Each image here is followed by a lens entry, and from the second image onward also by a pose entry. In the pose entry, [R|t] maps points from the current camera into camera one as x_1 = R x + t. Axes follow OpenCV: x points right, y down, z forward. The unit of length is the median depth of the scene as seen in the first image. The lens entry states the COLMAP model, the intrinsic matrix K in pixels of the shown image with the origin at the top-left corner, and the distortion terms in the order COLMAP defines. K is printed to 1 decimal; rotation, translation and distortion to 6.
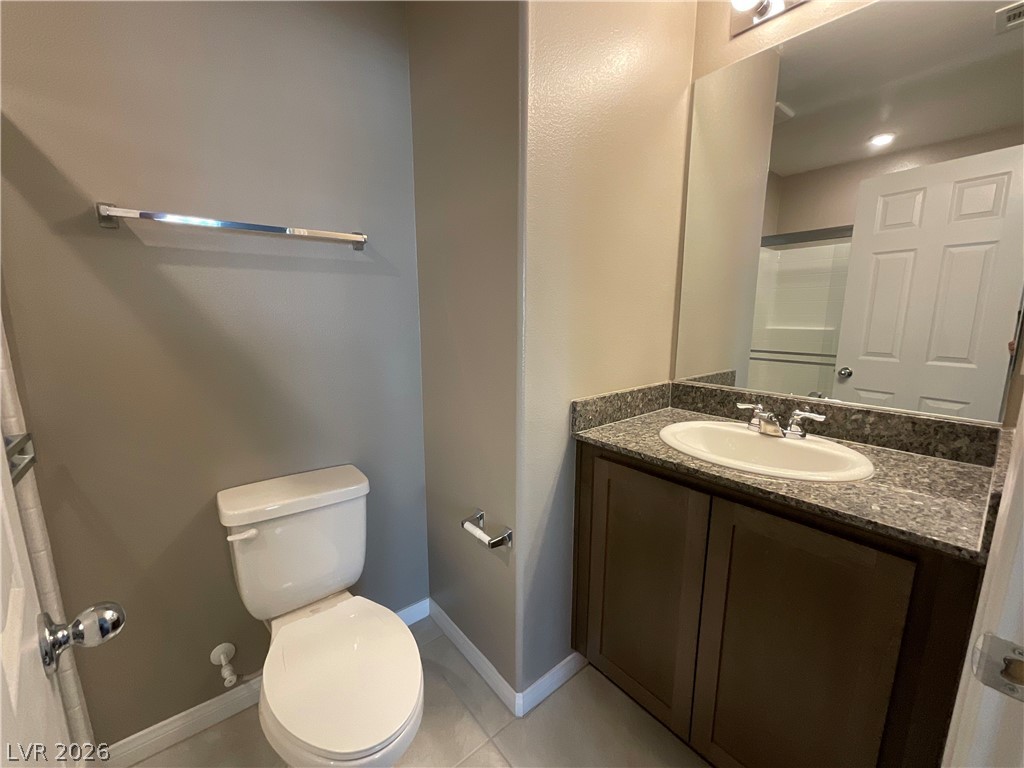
lens RADIAL K [[413.2, 0, 513.9], [0, 413.2, 384.5], [0, 0, 1]] dist [0.001742, 0.000534]
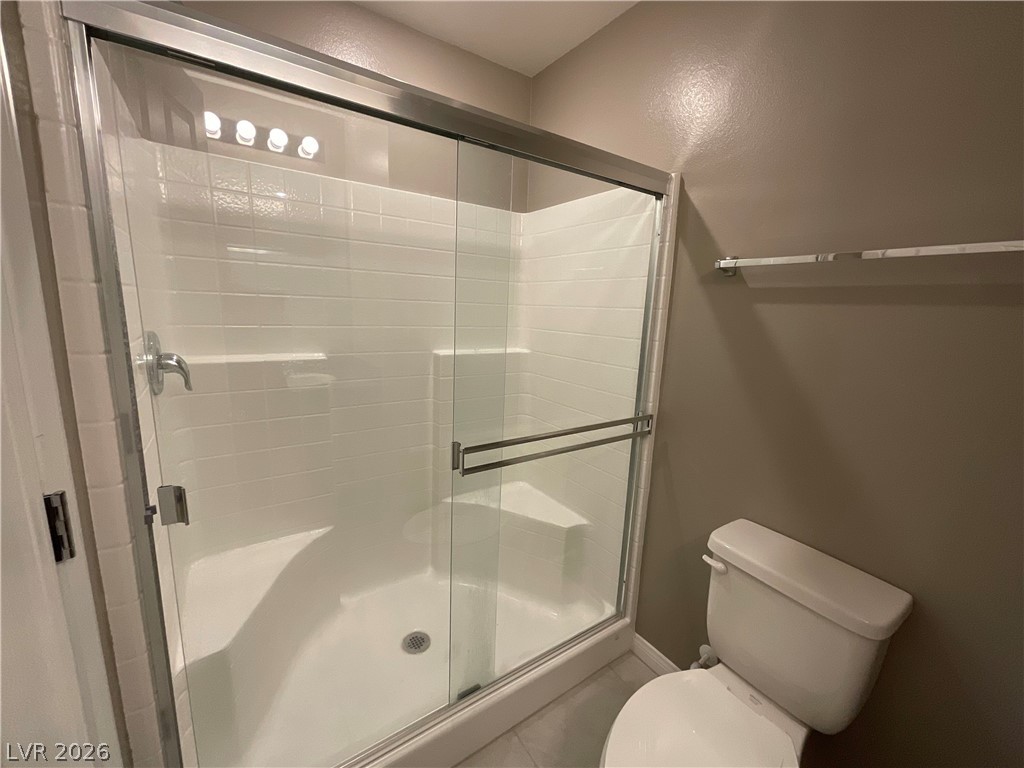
lens RADIAL K [[413.2, 0, 513.9], [0, 413.2, 384.5], [0, 0, 1]] dist [0.001742, 0.000534]
pose [[-0.102320, 0.170679, -0.980000, 0.321591], [-0.214978, 0.958095, 0.189310, -0.141886], [0.971244, 0.230048, -0.061340, 0.455674]]
